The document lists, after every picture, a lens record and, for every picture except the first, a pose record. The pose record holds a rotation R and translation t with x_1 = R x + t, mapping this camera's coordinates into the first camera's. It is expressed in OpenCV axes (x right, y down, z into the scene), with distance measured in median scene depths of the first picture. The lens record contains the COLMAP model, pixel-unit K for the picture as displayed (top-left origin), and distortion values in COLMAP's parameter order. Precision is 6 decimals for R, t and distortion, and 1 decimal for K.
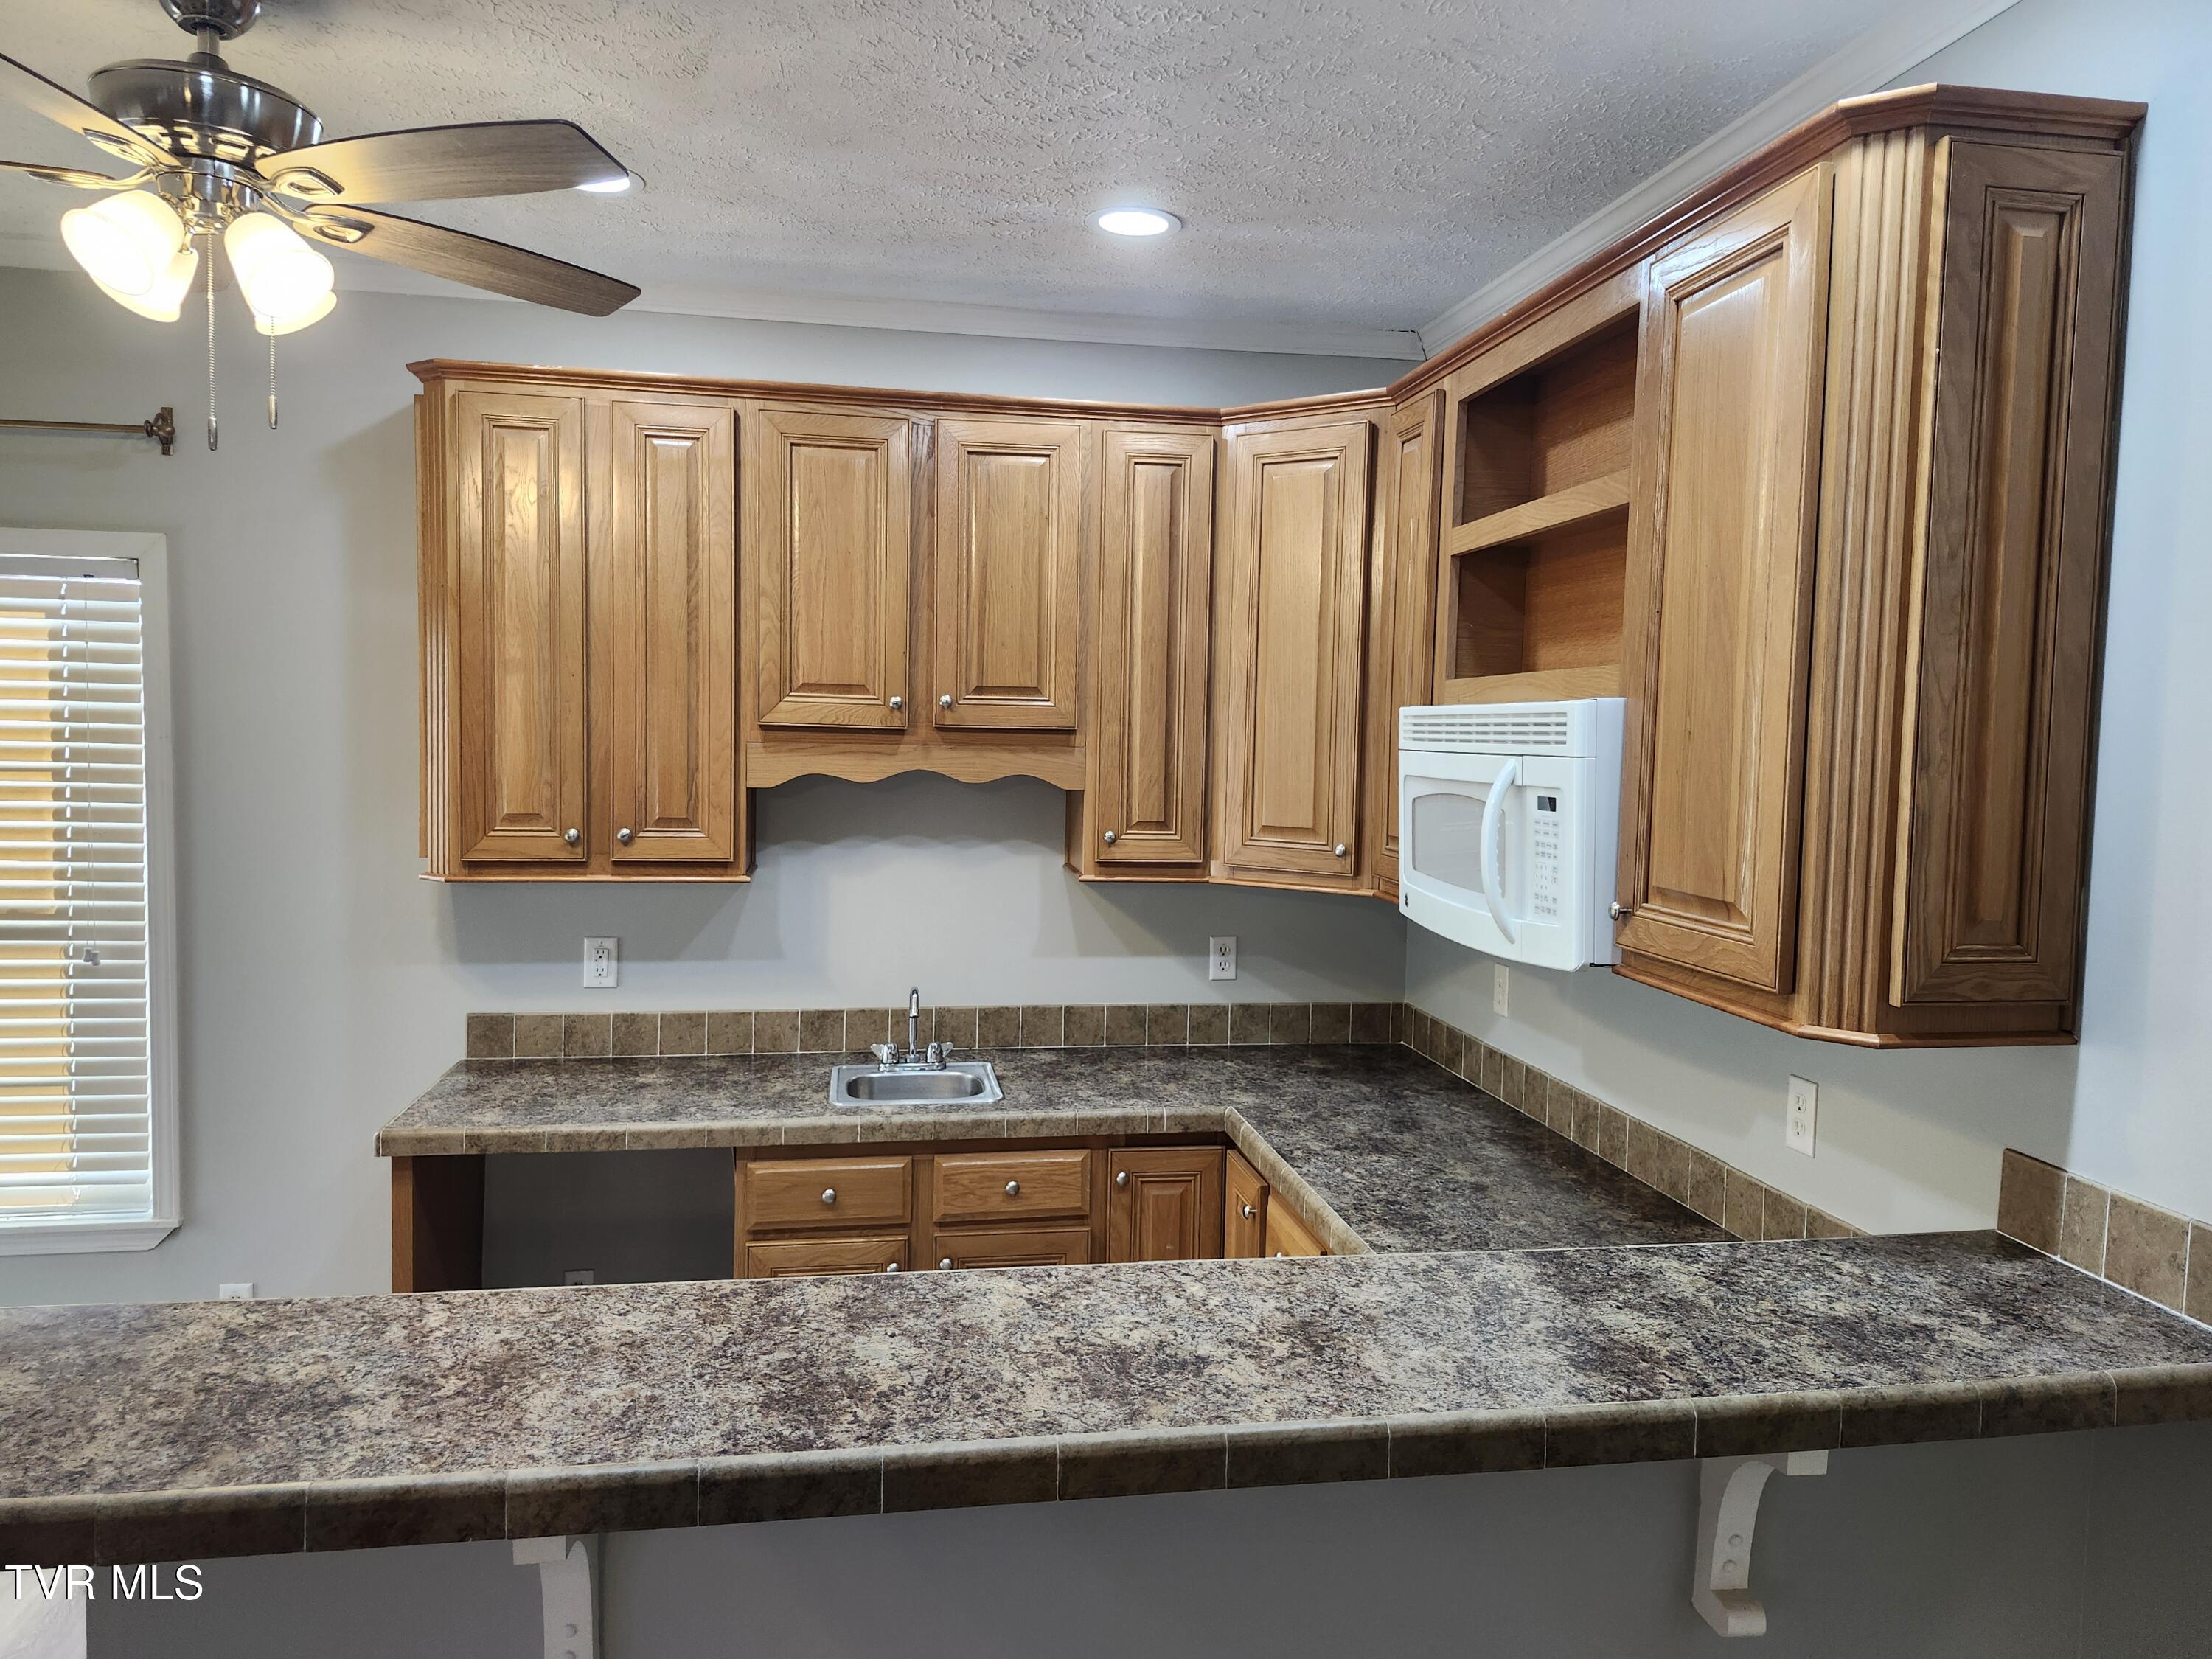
lens RADIAL K [[1504.5, 0, 1104.7], [0, 1504.5, 824.9], [0, 0, 1]] dist [0.054705, -0.053277]
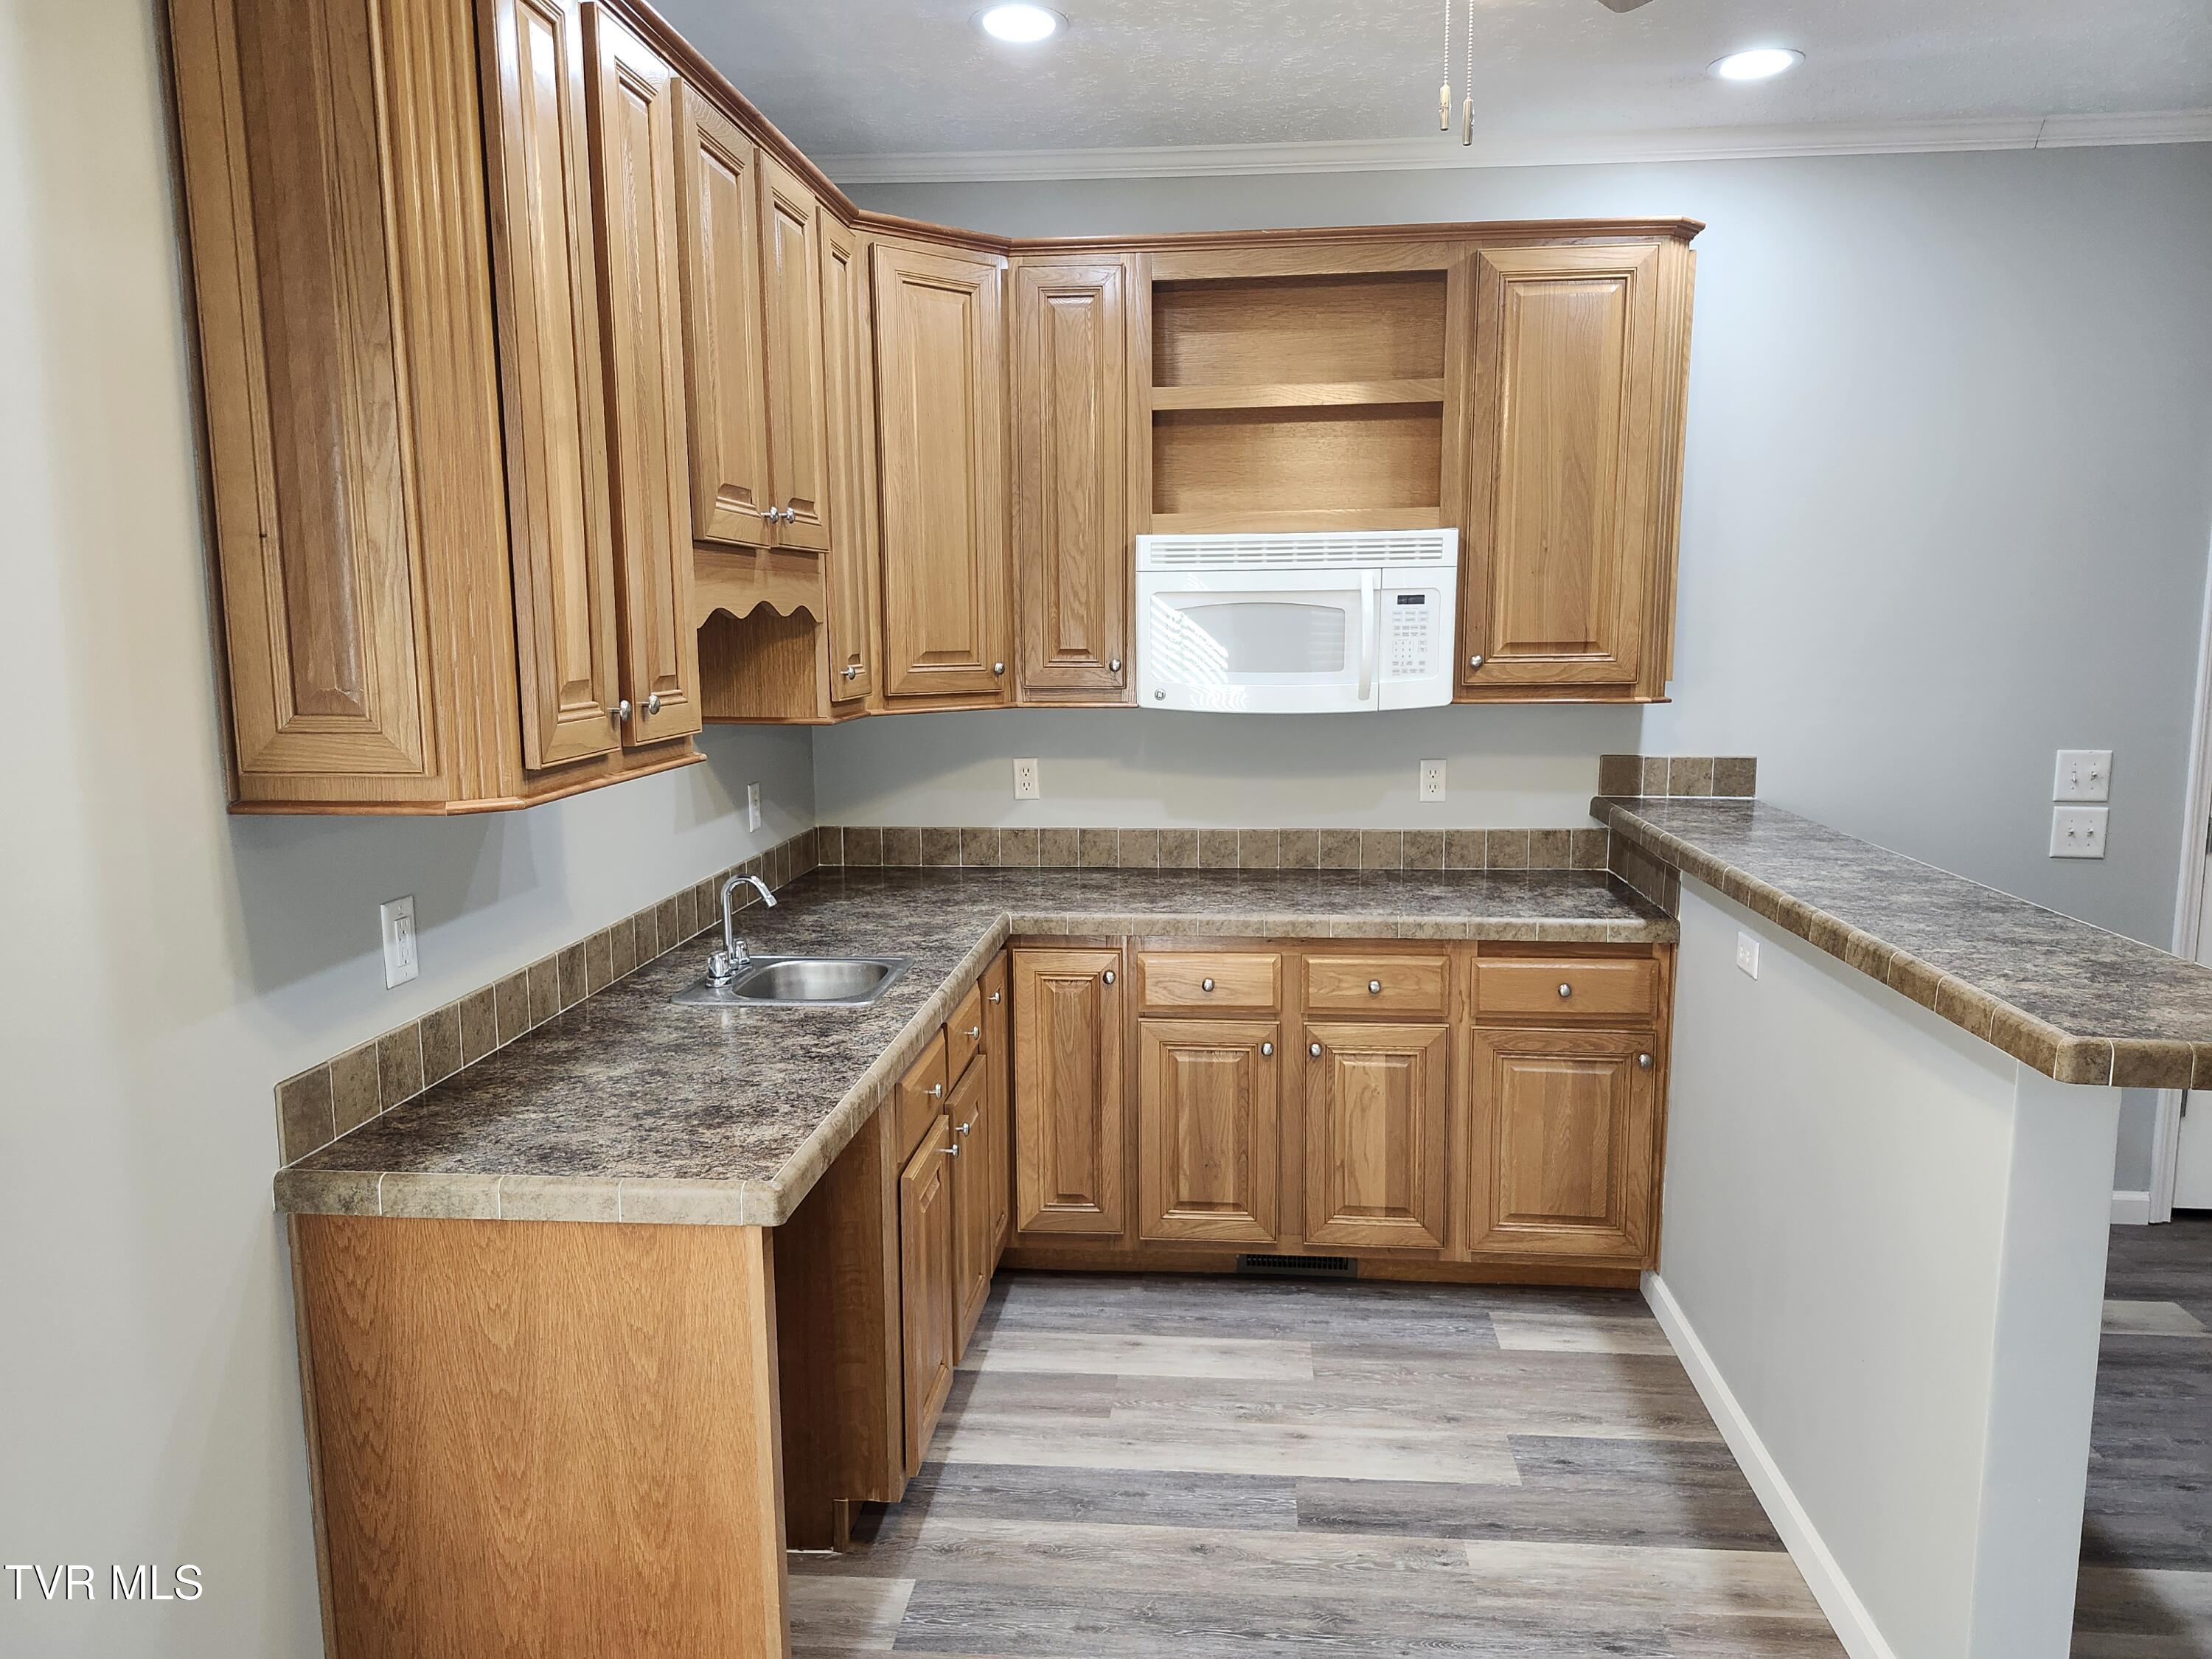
lens RADIAL K [[1504.5, 0, 1104.8], [0, 1504.5, 826.5], [0, 0, 1]] dist [0.054705, -0.053277]
pose [[0.278145, -0.157354, 0.947563, -0.845716], [0.076228, 0.986995, 0.141526, -0.018005], [-0.957510, 0.032866, 0.286523, 0.580664]]
